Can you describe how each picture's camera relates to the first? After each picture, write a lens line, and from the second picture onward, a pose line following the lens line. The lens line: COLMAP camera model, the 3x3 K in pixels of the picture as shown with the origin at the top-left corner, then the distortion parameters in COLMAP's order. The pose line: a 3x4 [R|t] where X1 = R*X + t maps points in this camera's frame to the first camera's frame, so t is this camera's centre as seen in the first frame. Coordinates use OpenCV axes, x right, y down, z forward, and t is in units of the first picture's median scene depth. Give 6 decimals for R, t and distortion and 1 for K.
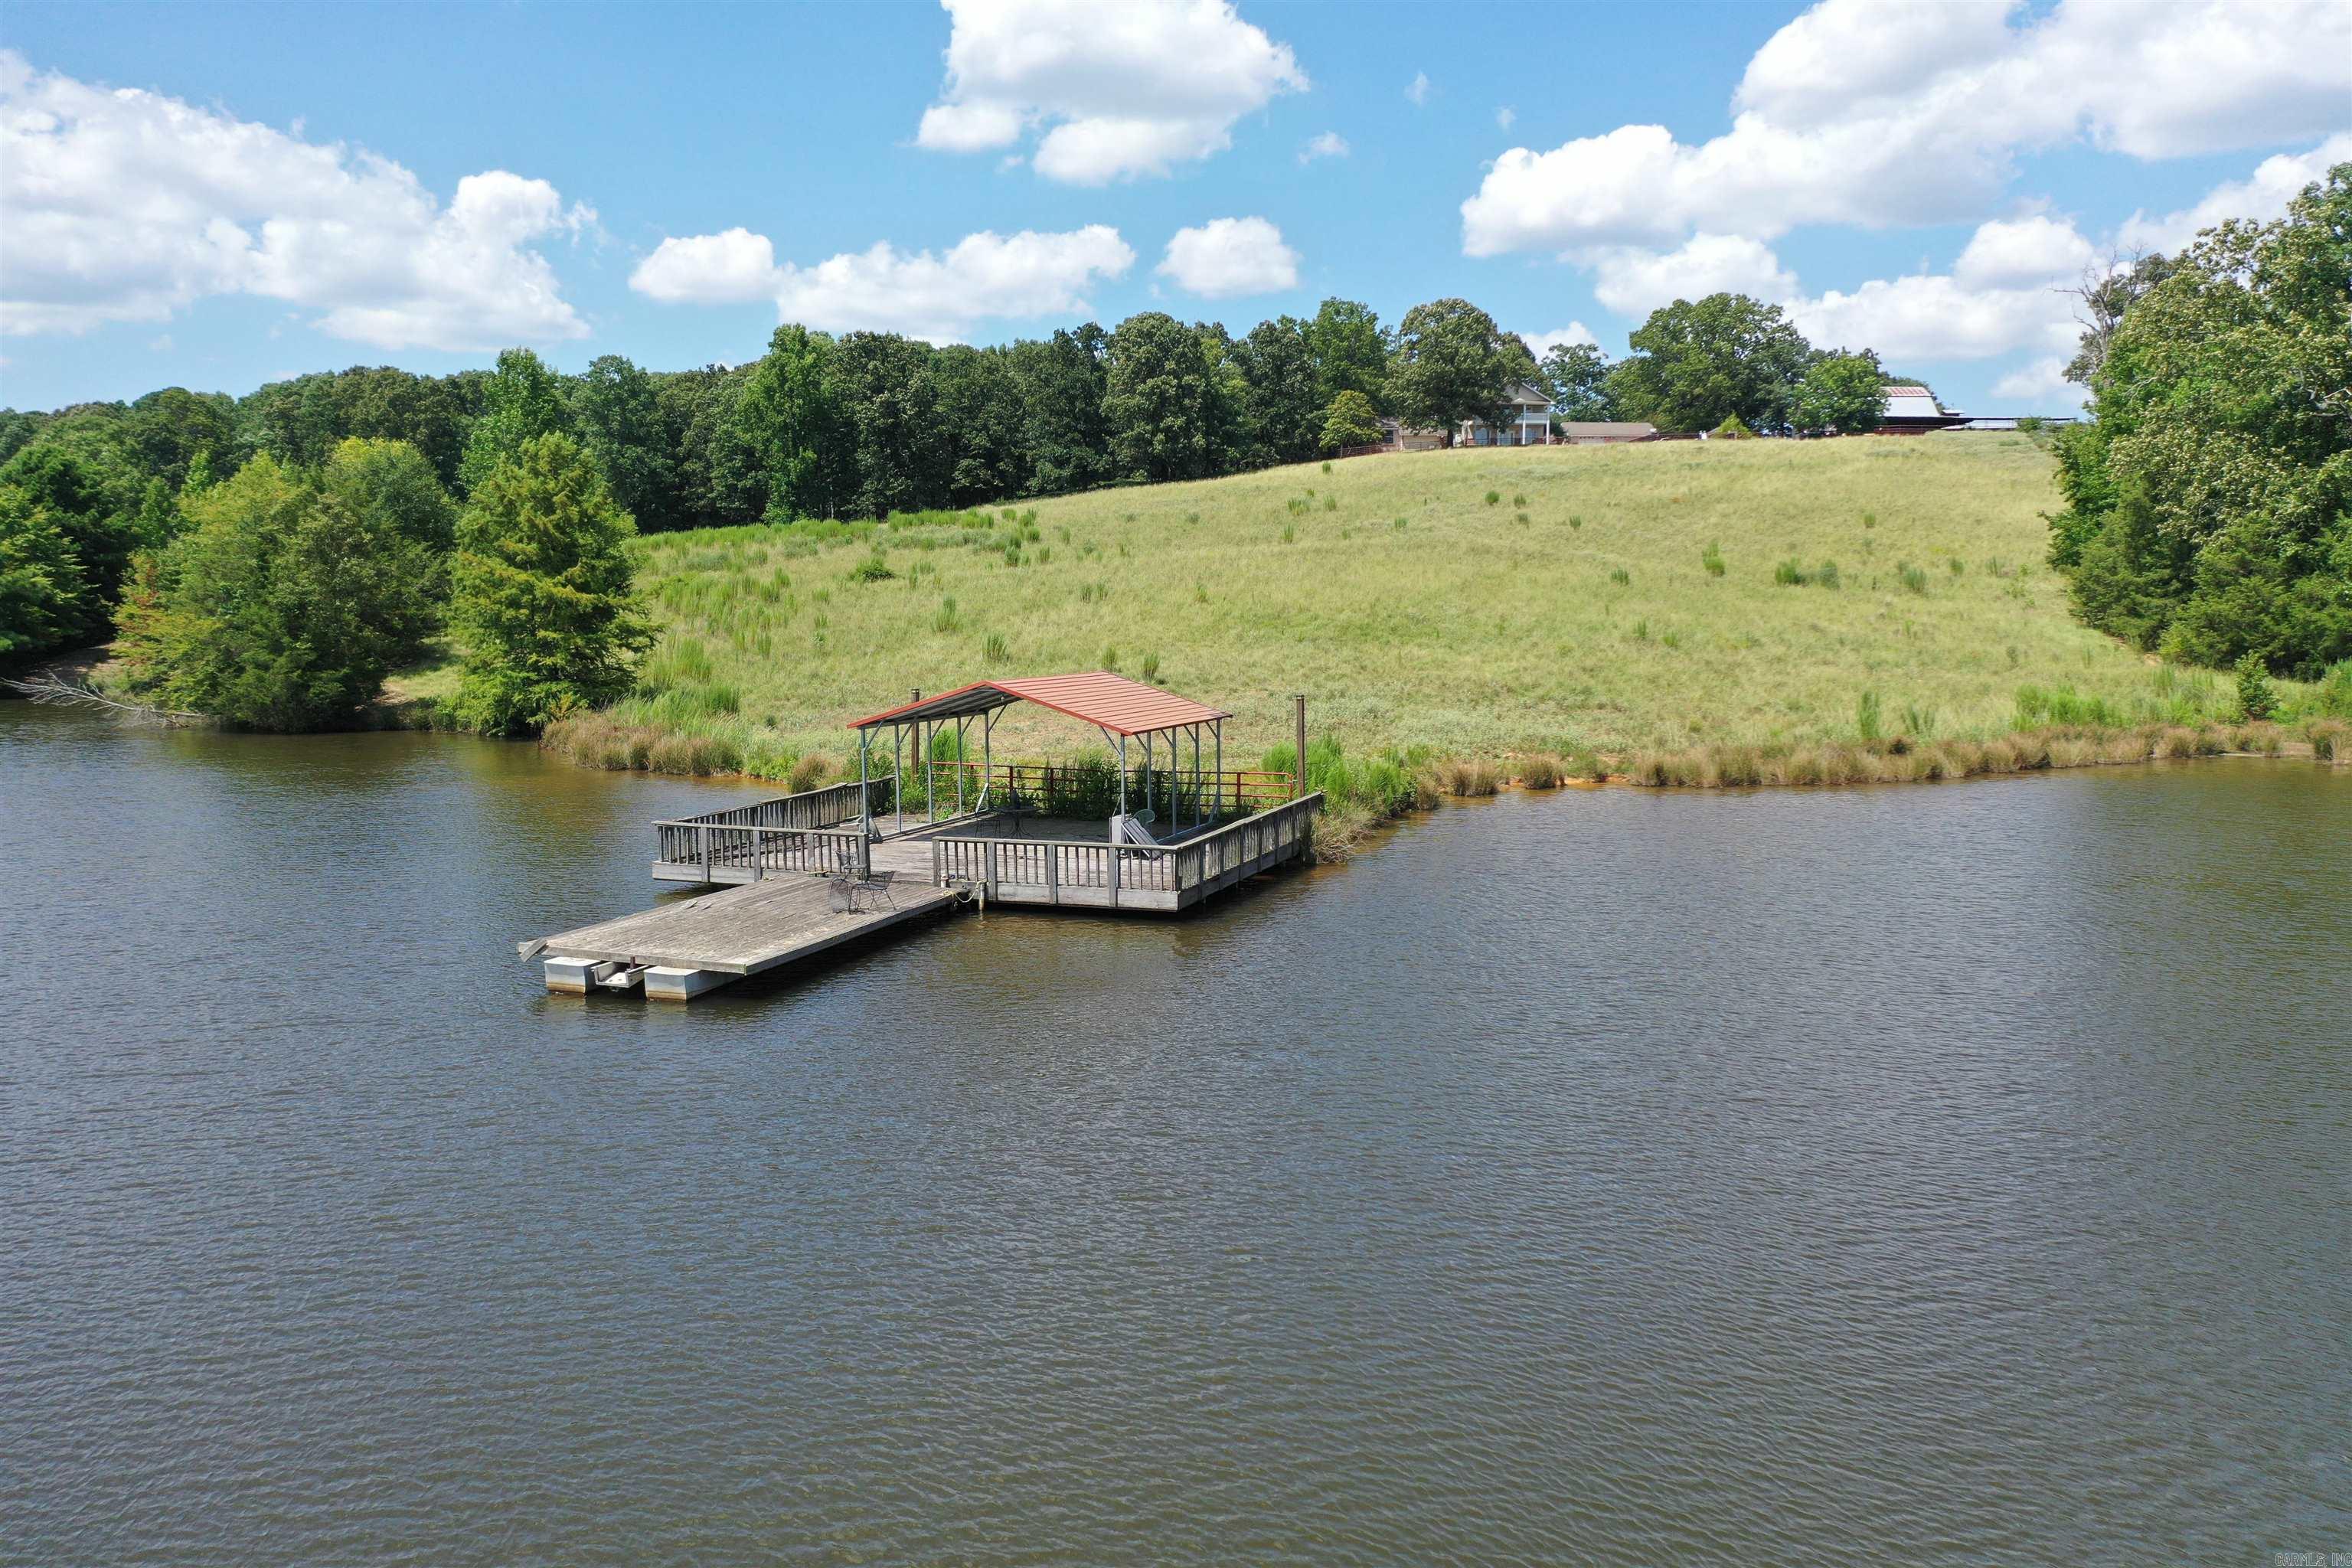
lens RADIAL K [[1859.0, 0, 1181.6], [0, 1859.0, 760.6], [0, 0, 1]] dist [0.001468, 0.011412]
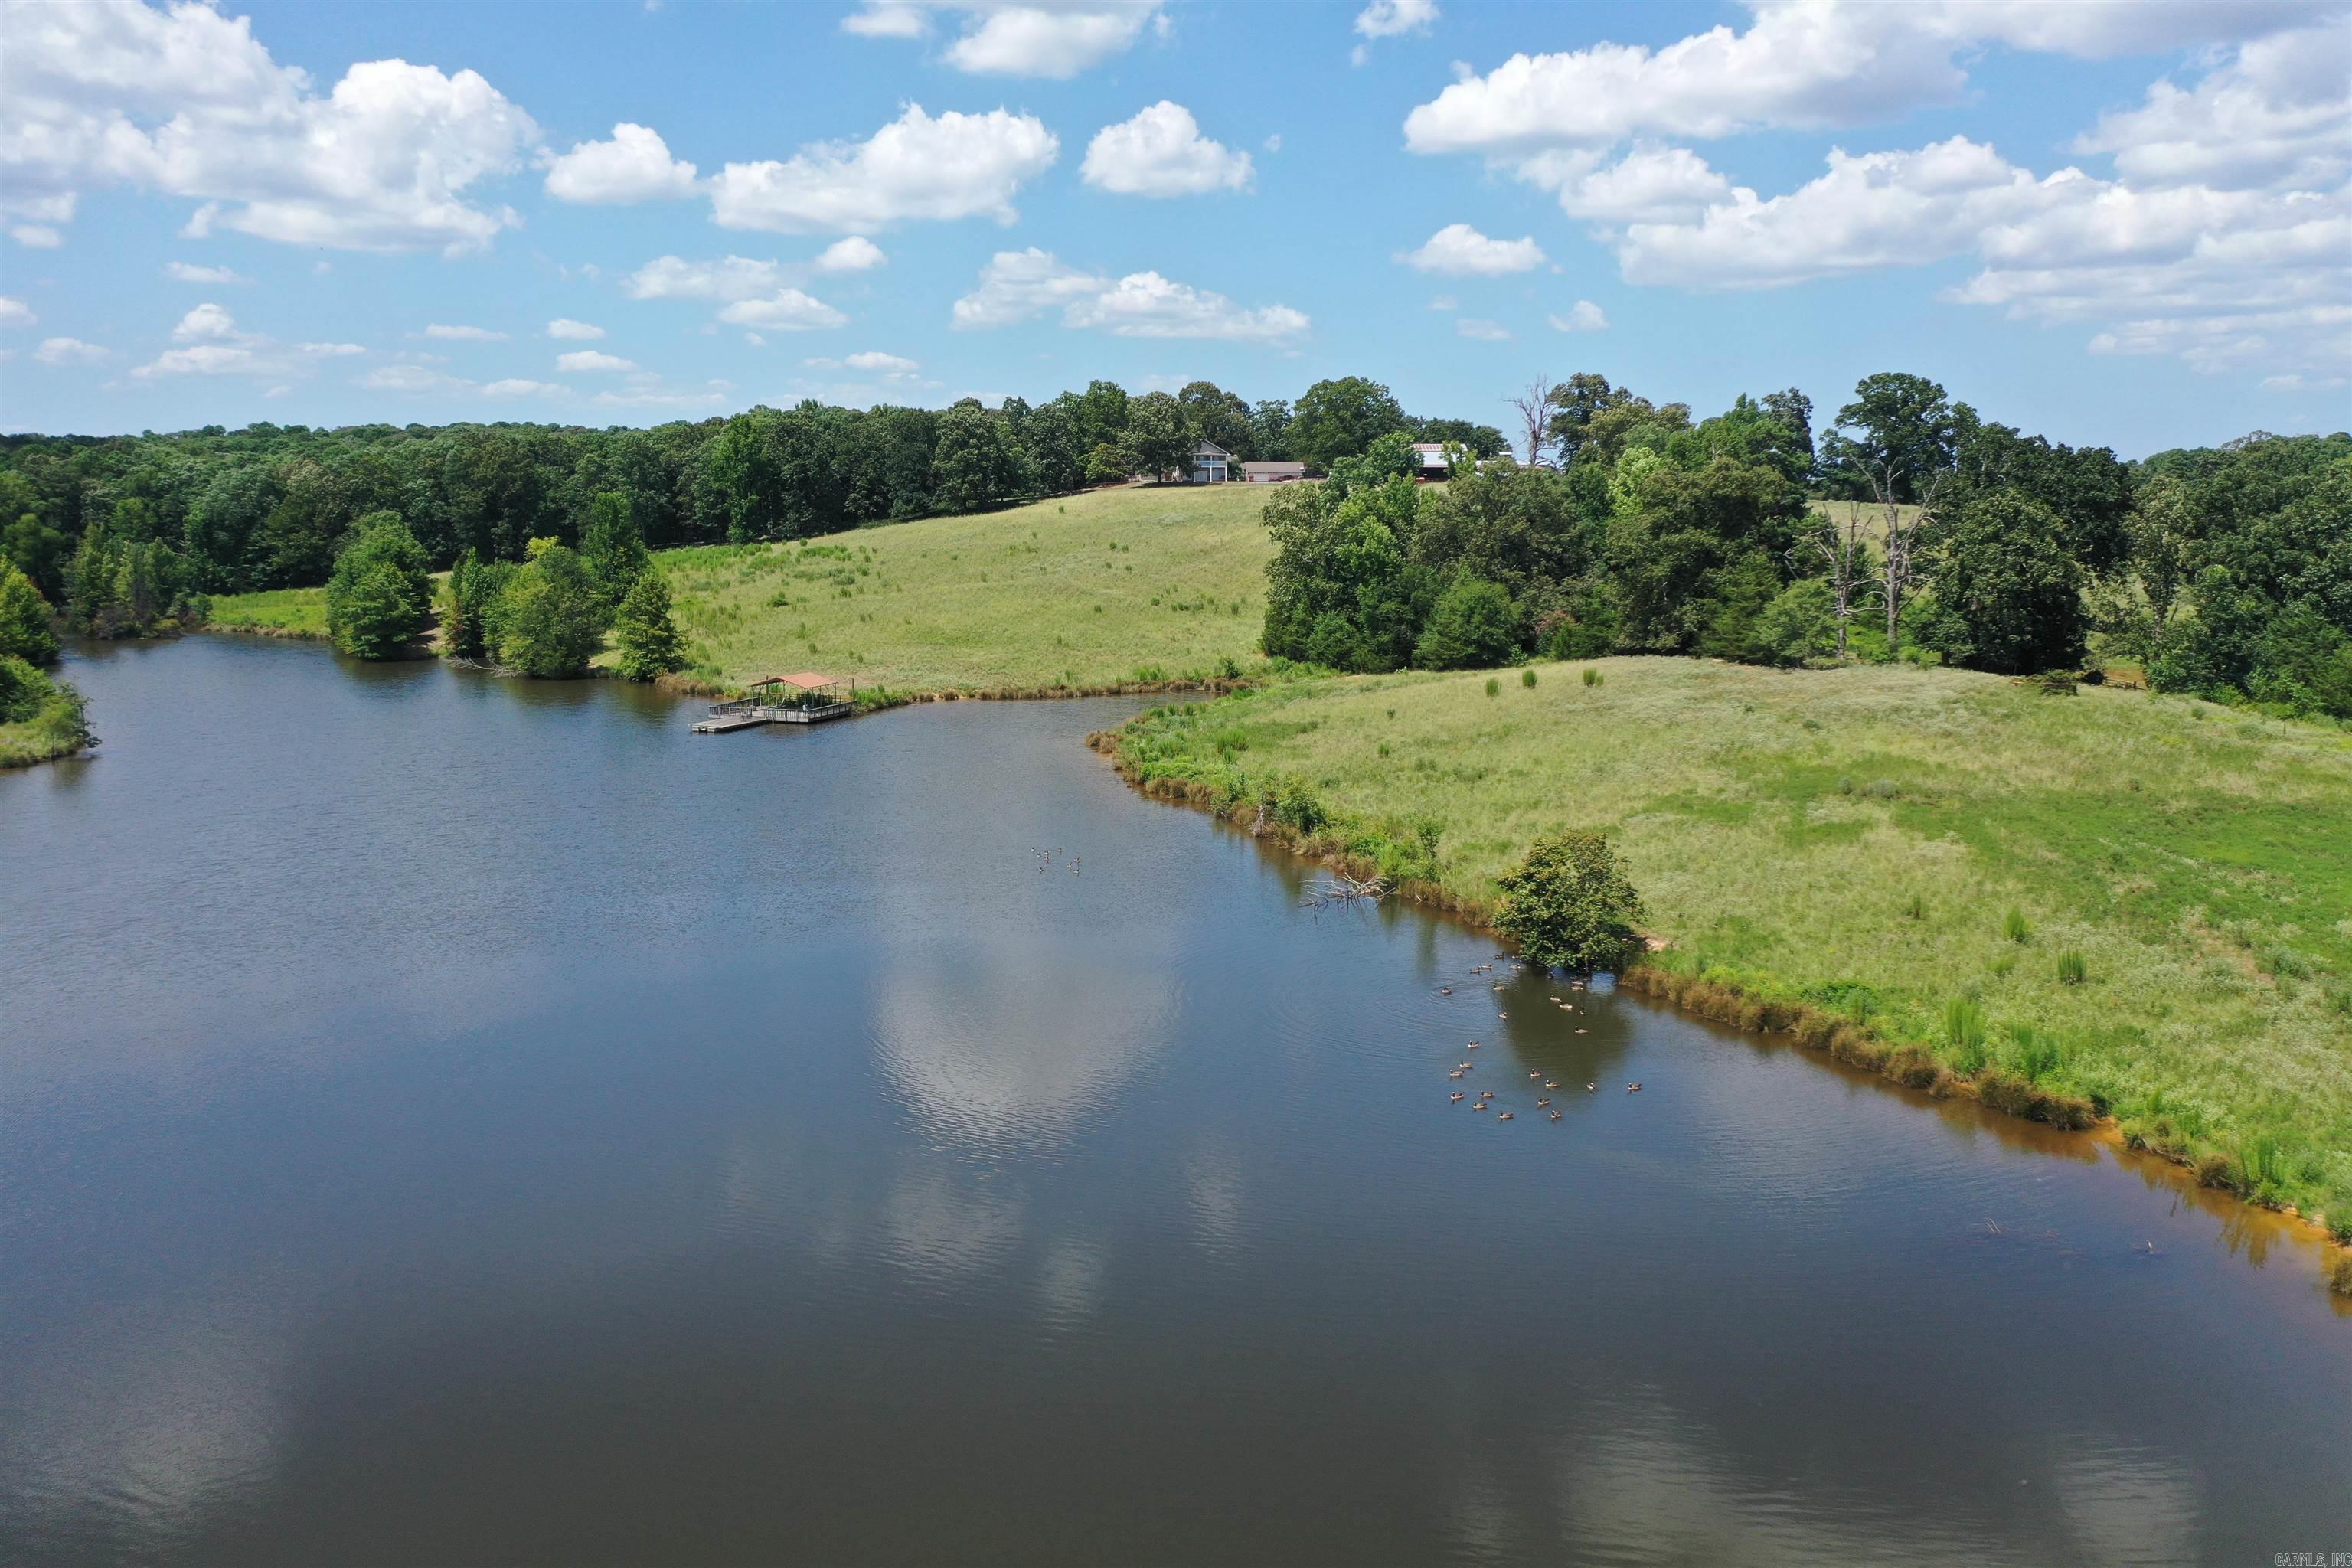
lens RADIAL K [[1859.0, 0, 1178.8], [0, 1859.0, 802.4], [0, 0, 1]] dist [0.001468, 0.011412]
pose [[0.999876, -0.000695, 0.015752, 0.150535], [-0.000414, 0.997528, 0.070274, -0.010150], [-0.015762, -0.070272, 0.997403, -0.671476]]
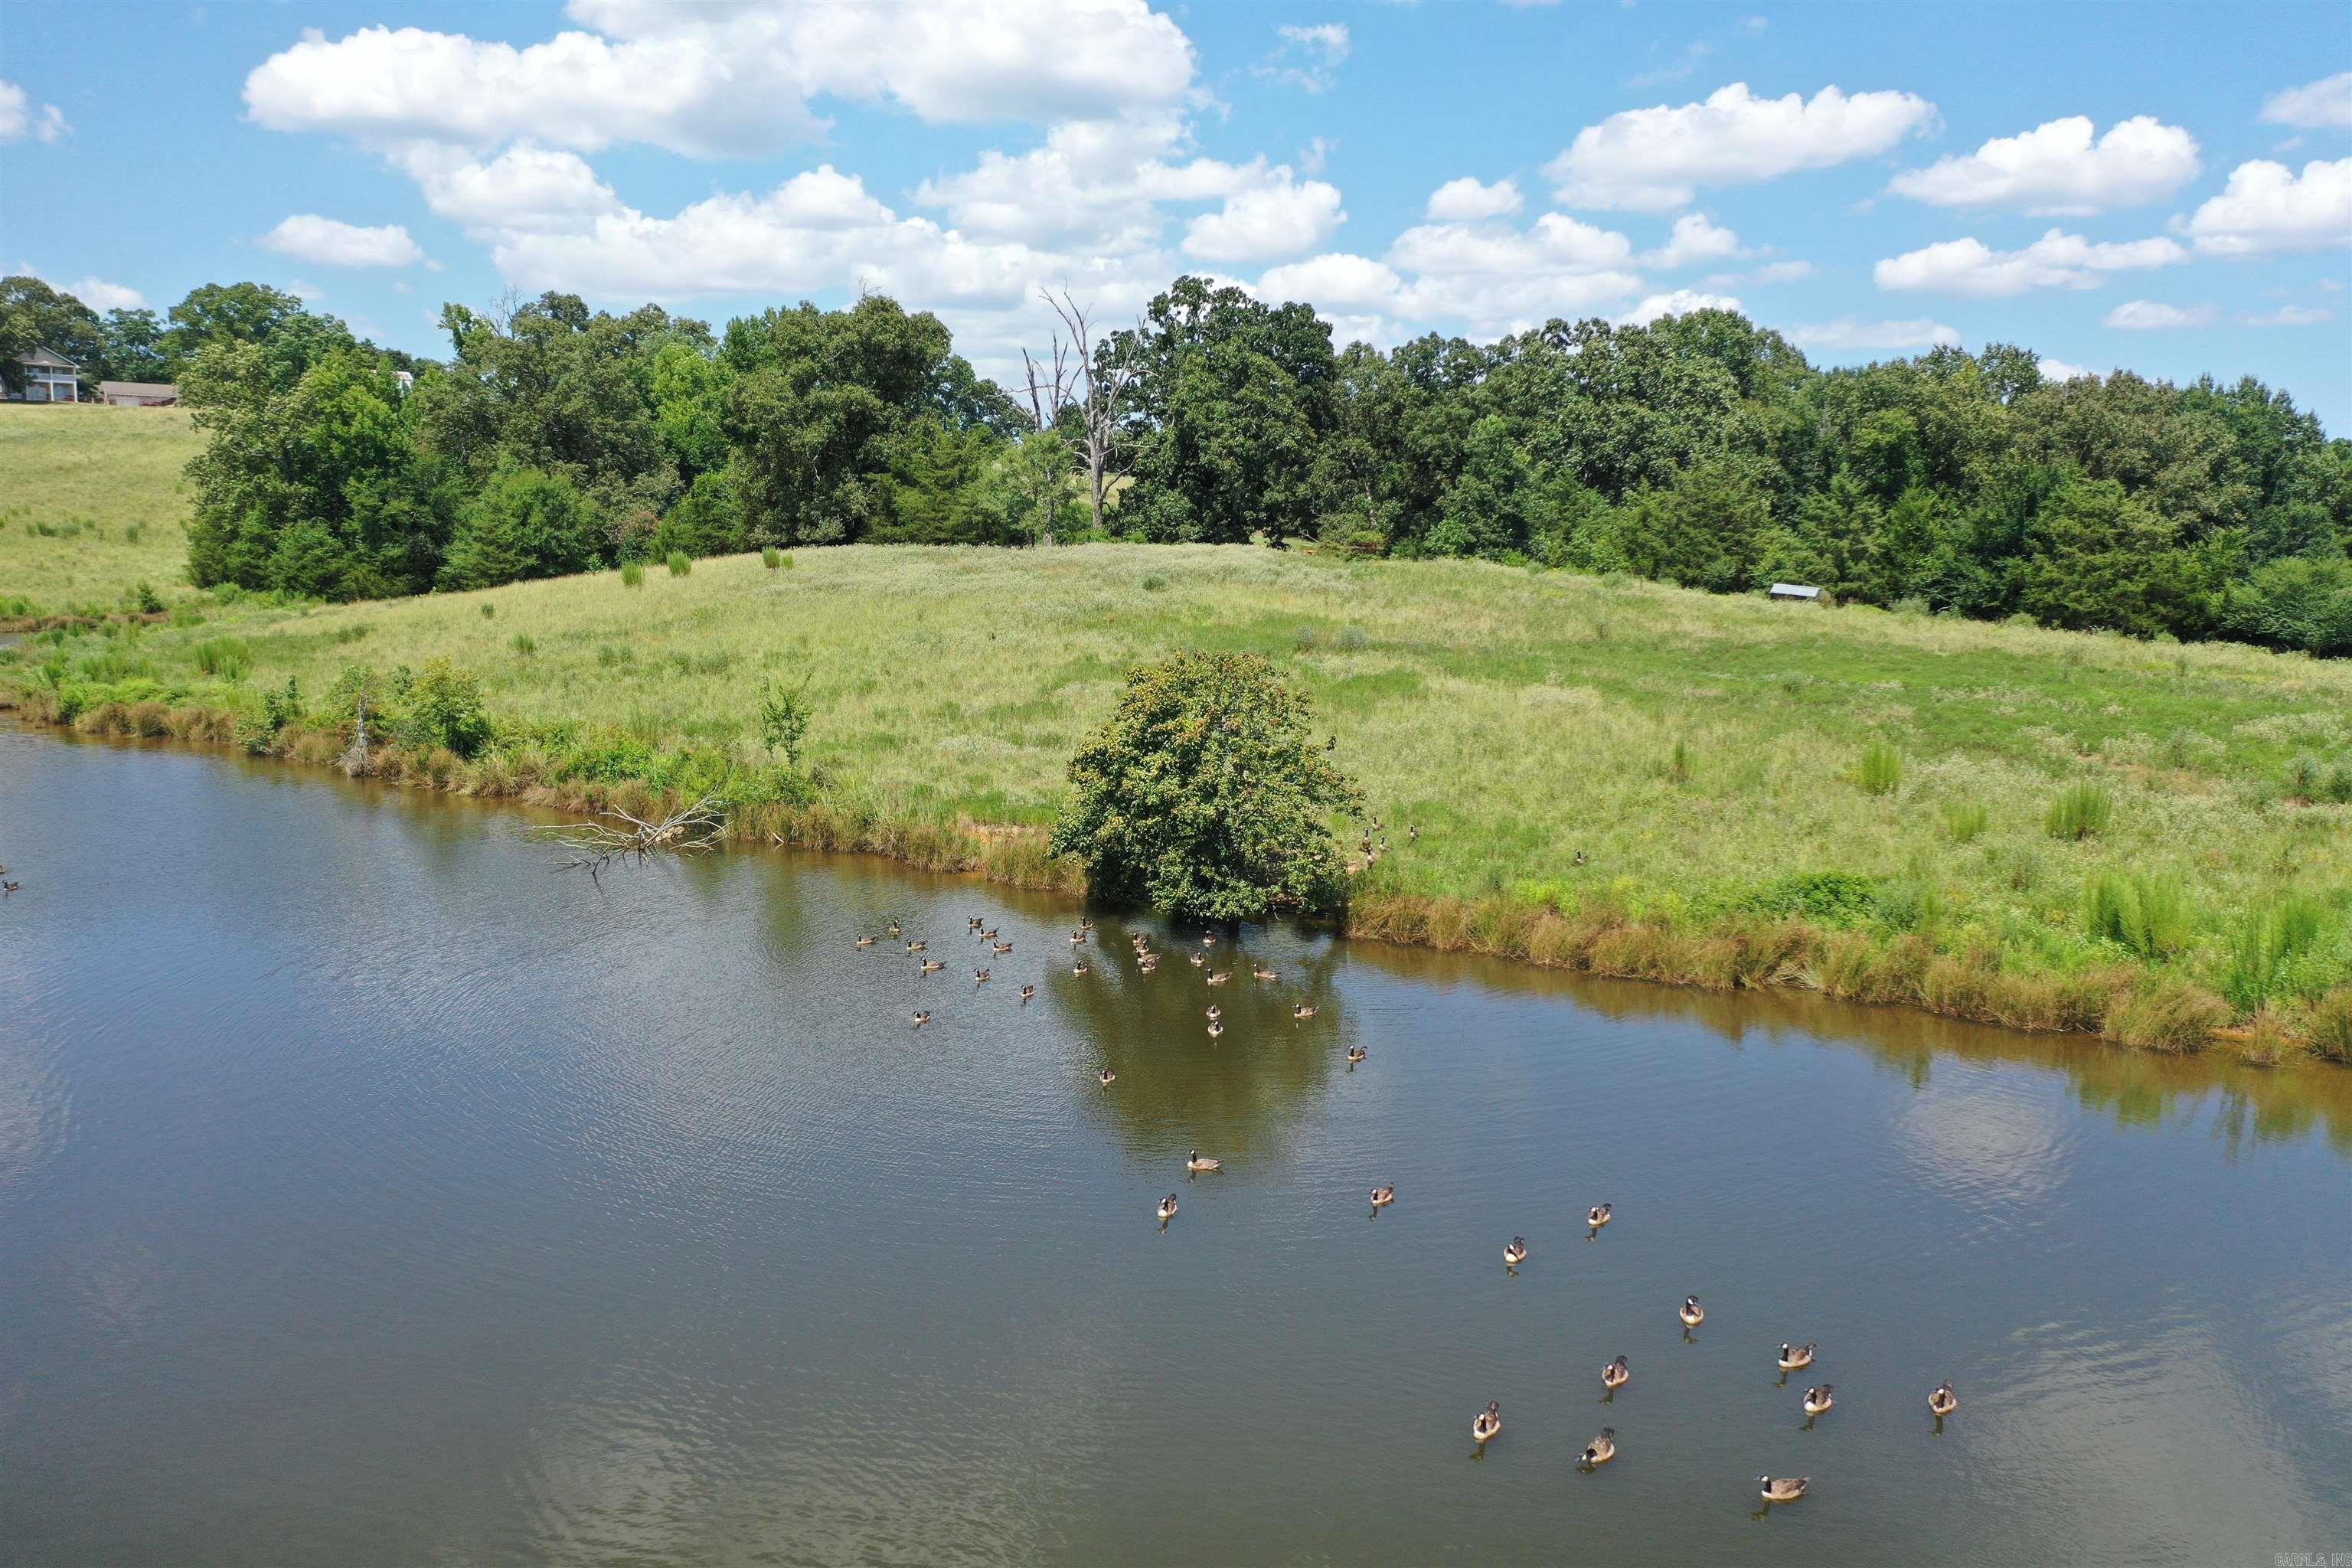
lens RADIAL K [[1859.0, 0, 1189.6], [0, 1859.0, 774.9], [0, 0, 1]] dist [0.001468, 0.011412]
pose [[0.829938, -0.060086, 0.554610, 0.128554], [0.032404, 0.997696, 0.059600, 0.023780], [-0.556914, -0.031492, 0.829973, -0.454198]]
